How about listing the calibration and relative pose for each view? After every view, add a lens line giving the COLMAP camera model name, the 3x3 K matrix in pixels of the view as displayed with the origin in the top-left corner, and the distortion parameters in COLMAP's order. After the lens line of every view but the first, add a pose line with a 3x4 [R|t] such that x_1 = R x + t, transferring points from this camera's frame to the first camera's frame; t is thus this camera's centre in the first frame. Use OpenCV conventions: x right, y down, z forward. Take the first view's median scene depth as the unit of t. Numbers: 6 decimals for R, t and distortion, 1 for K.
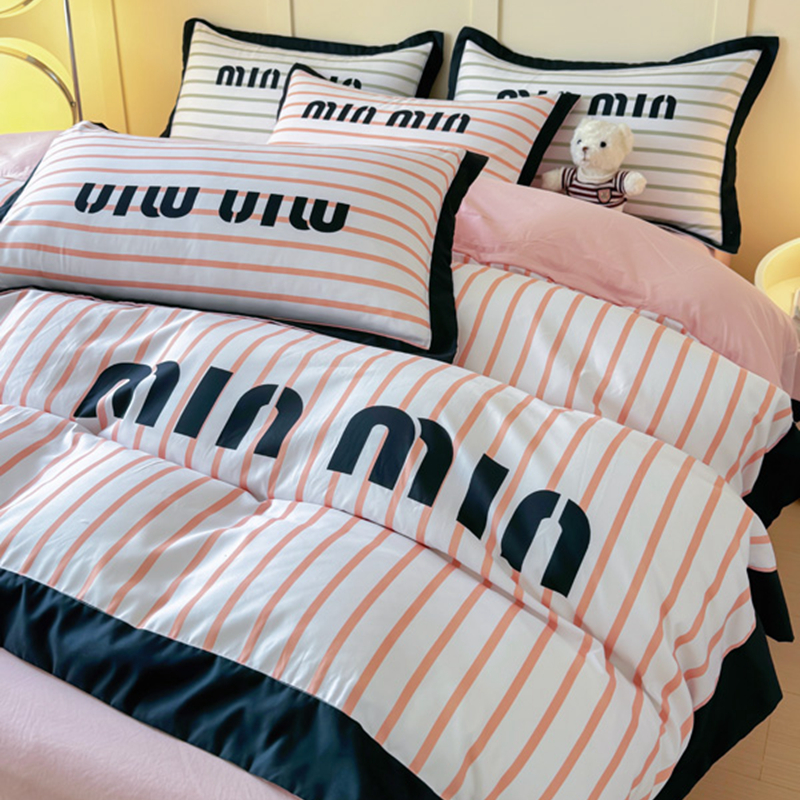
lens RADIAL K [[1060.9, 0, 390.6], [0, 1060.9, 365.1], [0, 0, 1]] dist [0.099387, 0.000000]
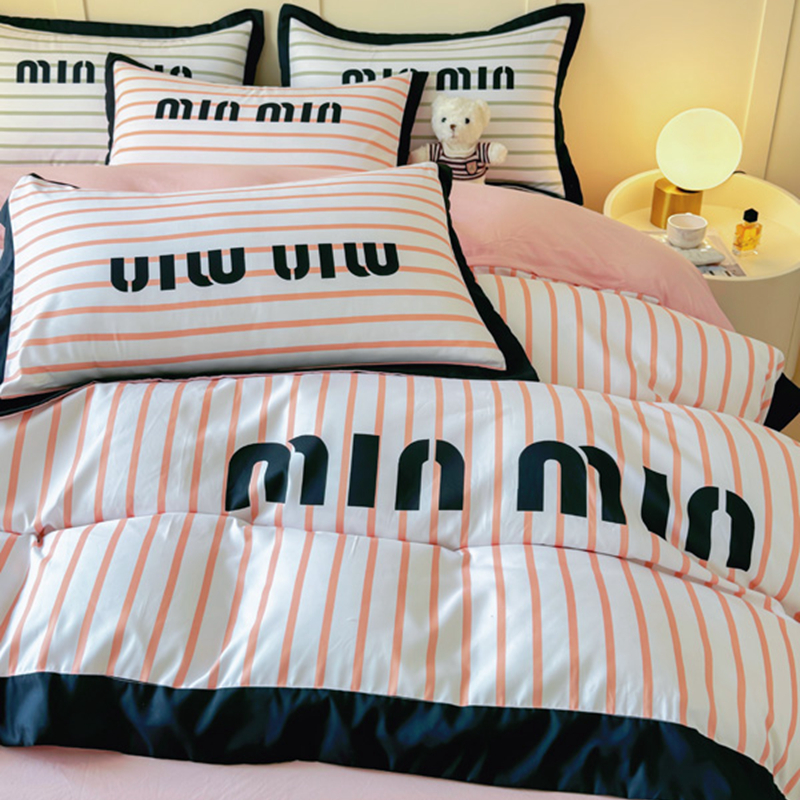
lens RADIAL K [[1060.9, 0, 380.9], [0, 1060.9, 372.8], [0, 0, 1]] dist [0.099387, 0.000000]
pose [[0.913056, -0.197068, 0.357062, -0.450247], [0.157186, 0.977911, 0.137779, -0.174451], [-0.376326, -0.069674, 0.923864, 0.041096]]
